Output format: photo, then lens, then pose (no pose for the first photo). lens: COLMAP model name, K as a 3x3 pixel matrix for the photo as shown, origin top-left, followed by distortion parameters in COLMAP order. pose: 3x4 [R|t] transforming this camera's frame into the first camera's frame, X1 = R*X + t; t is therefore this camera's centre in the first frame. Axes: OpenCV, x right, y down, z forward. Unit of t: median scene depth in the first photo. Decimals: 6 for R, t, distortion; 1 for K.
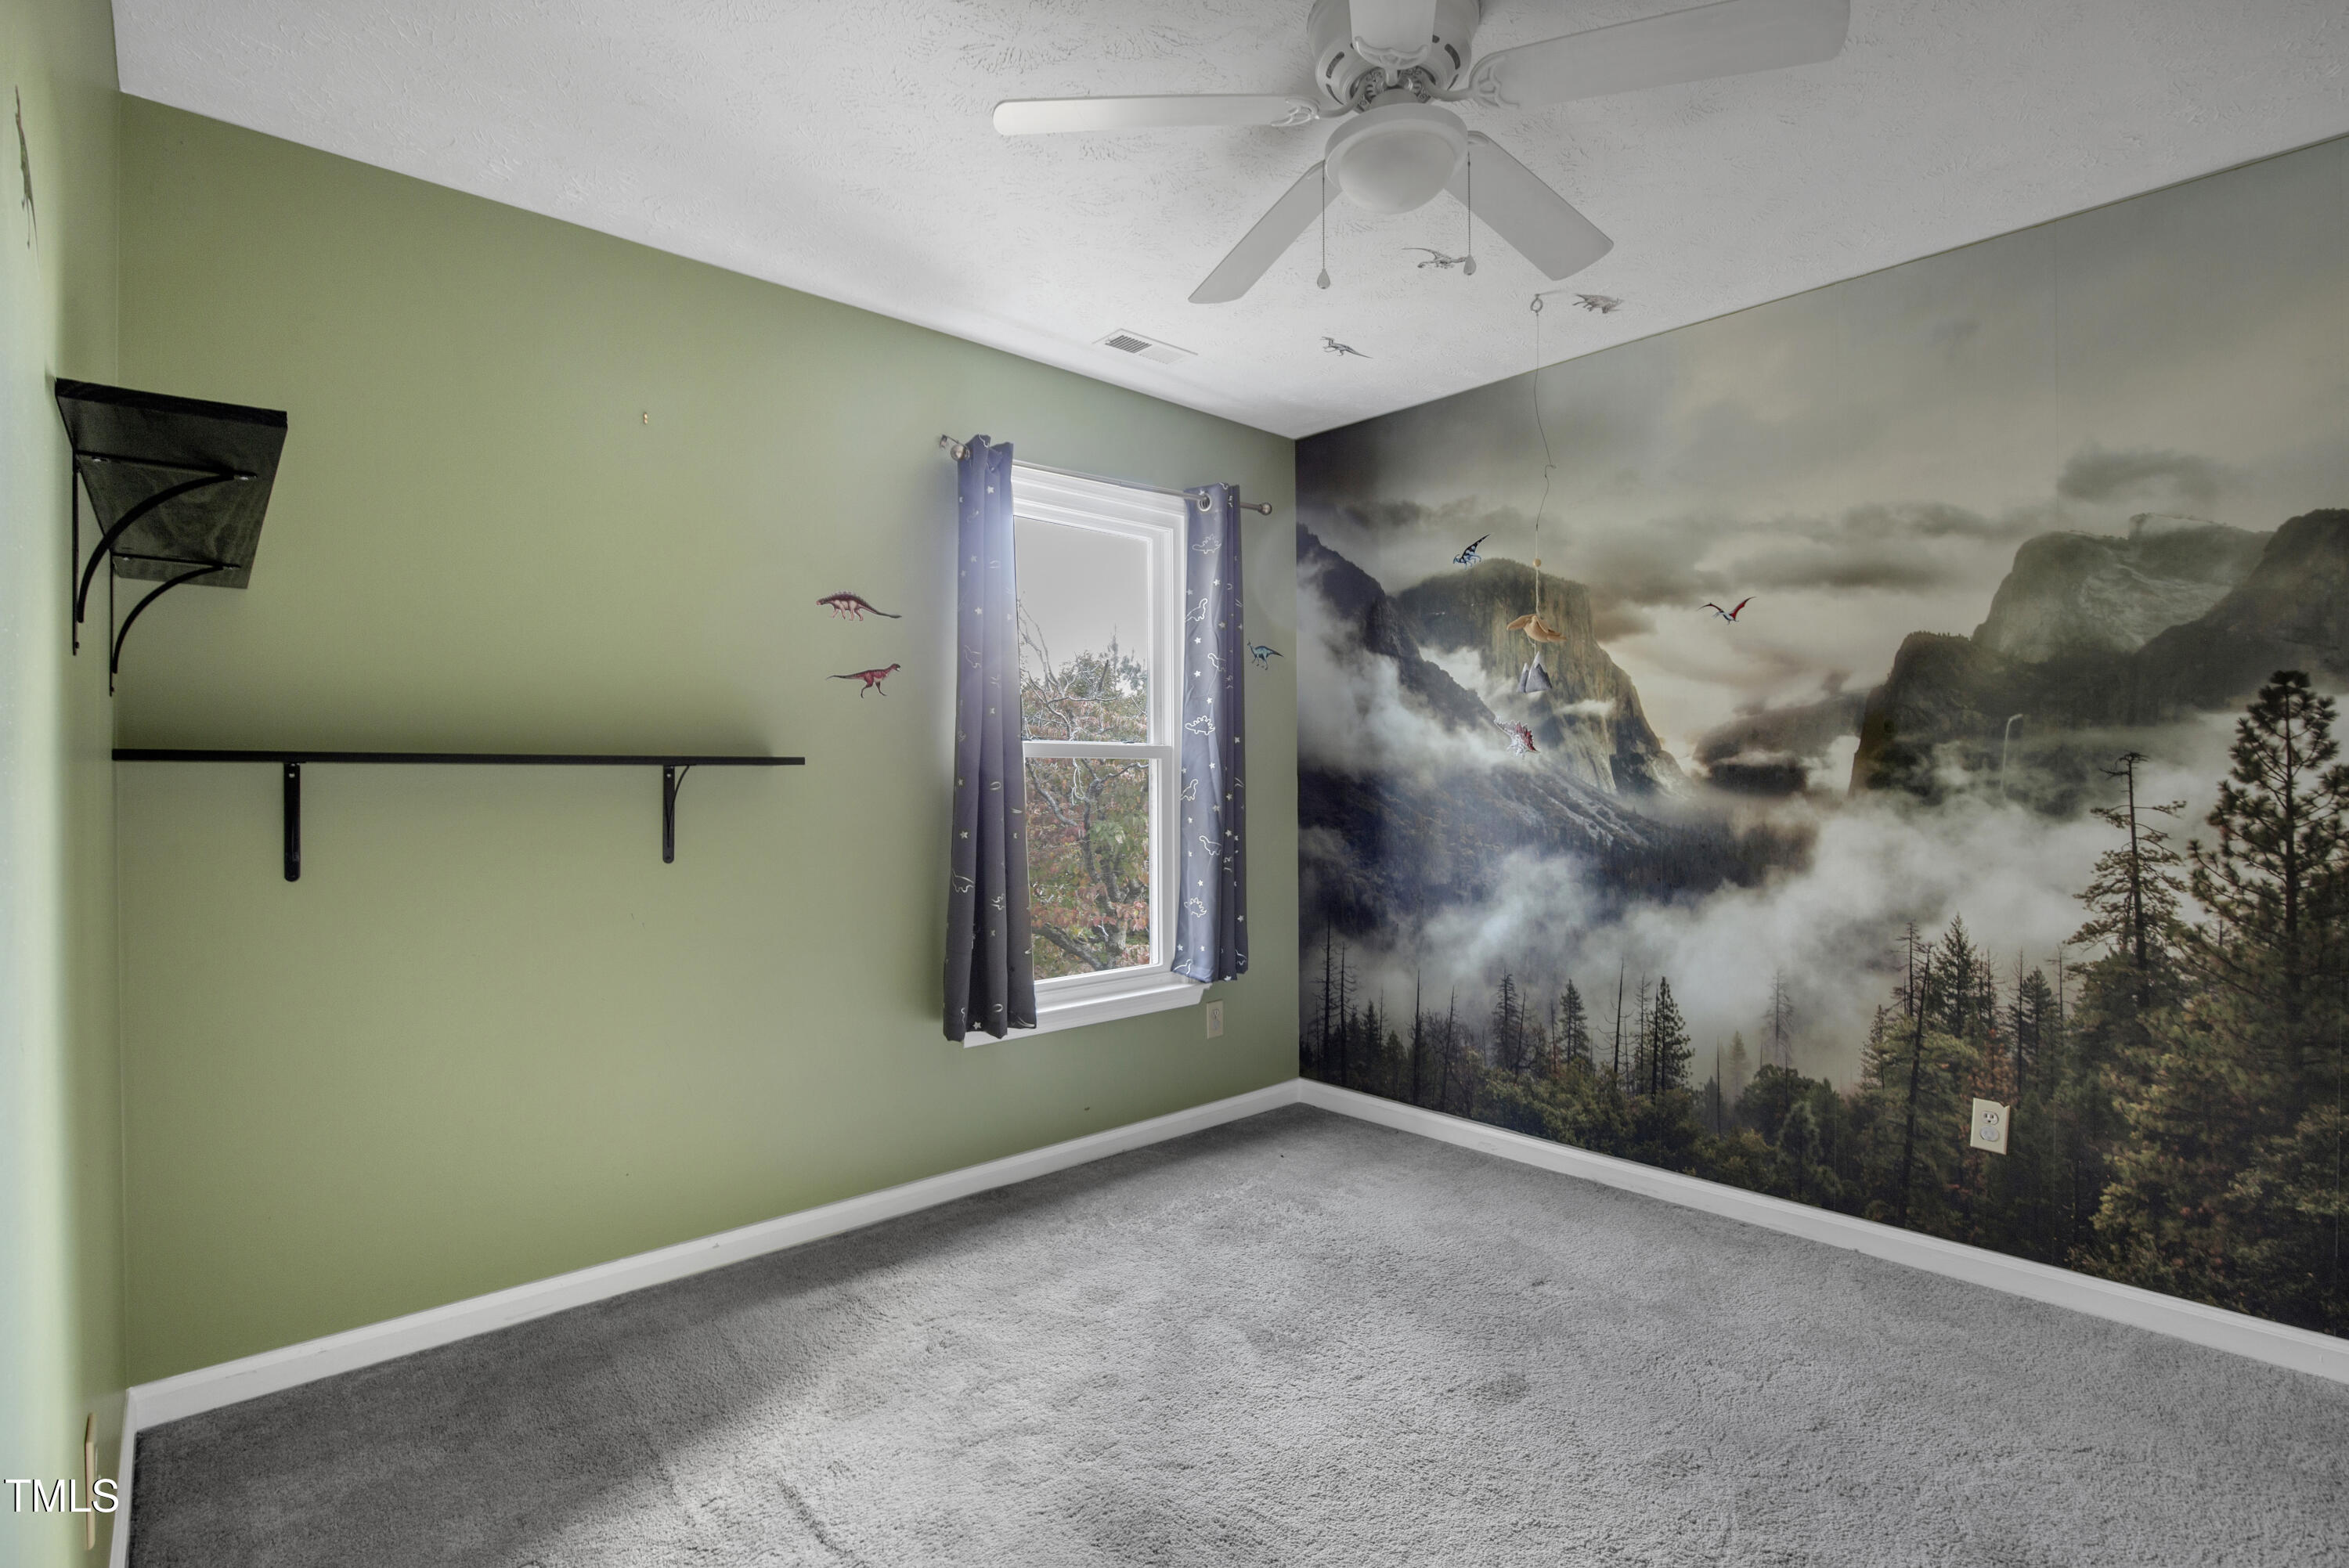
lens RADIAL K [[1123.3, 0, 1168.7], [0, 1123.3, 789.7], [0, 0, 1]] dist [-0.040690, 0.008416]
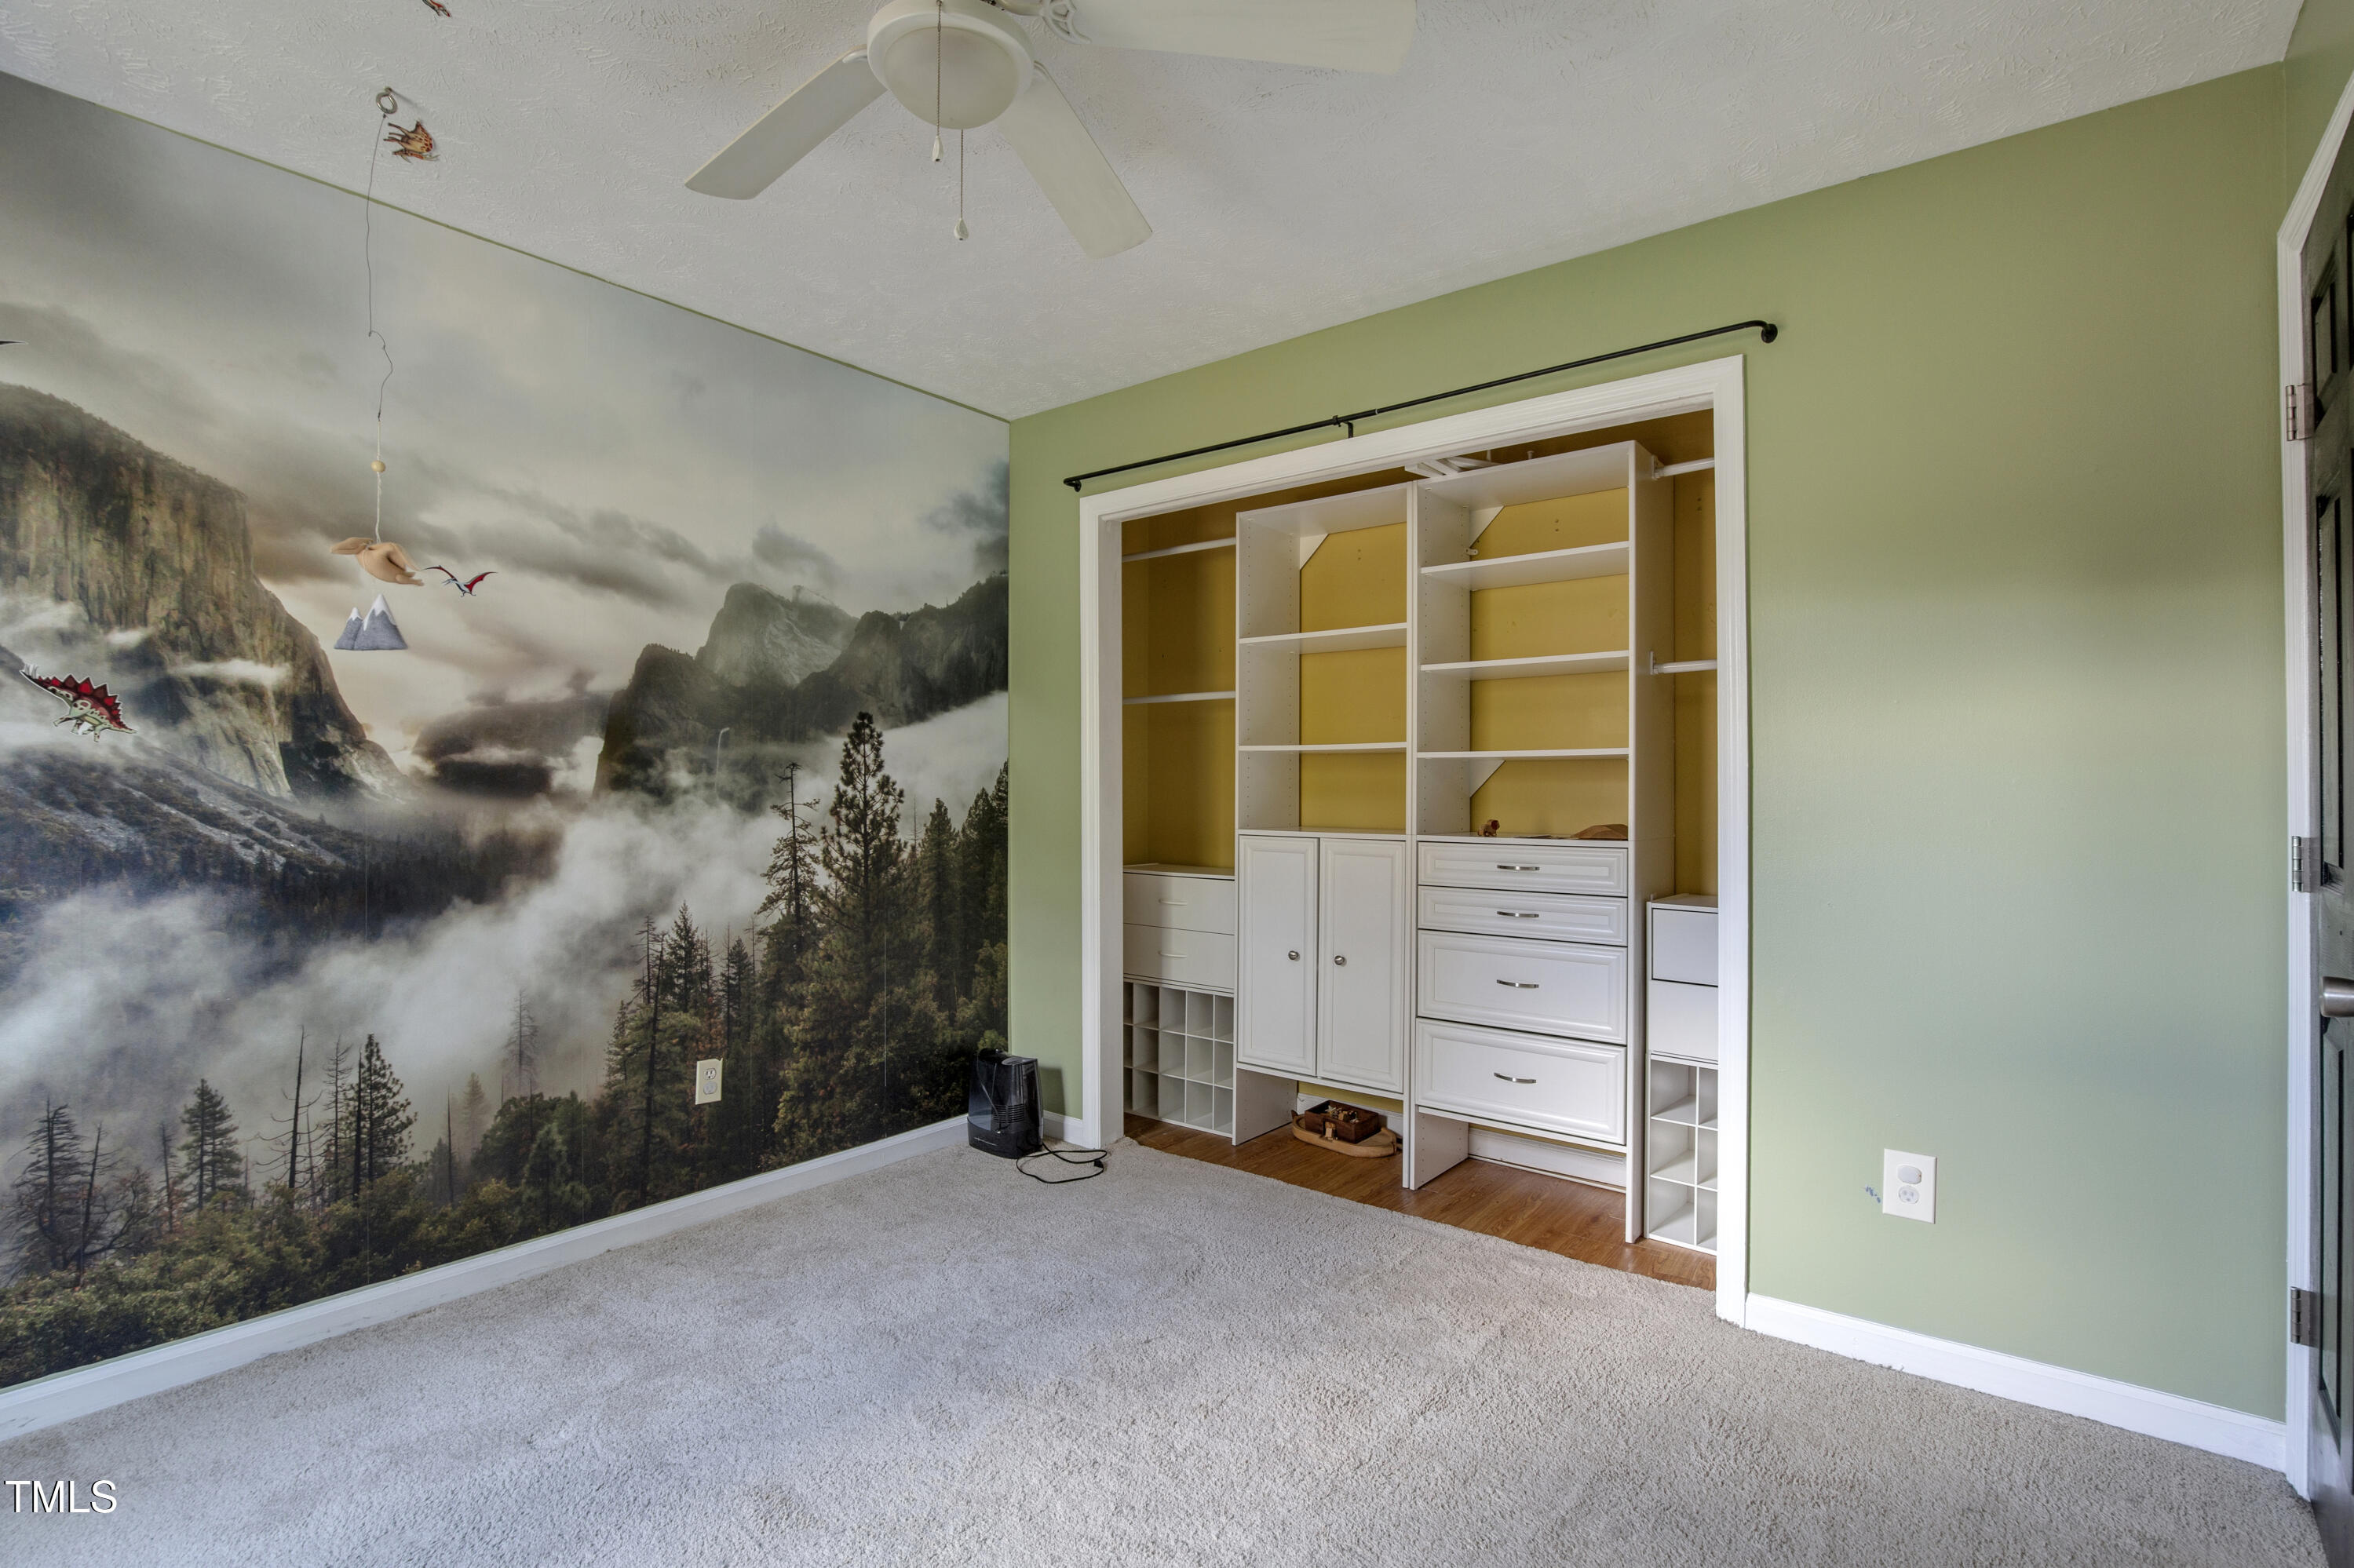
lens RADIAL K [[1128.4, 0, 1177.0], [0, 1128.4, 784.0], [0, 0, 1]] dist [-0.047017, 0.010969]
pose [[-0.185916, 0.006572, 0.982544, -0.435121], [0.003067, 0.999977, -0.006109, 0.001255], [-0.982561, 0.001877, -0.185932, 0.632577]]
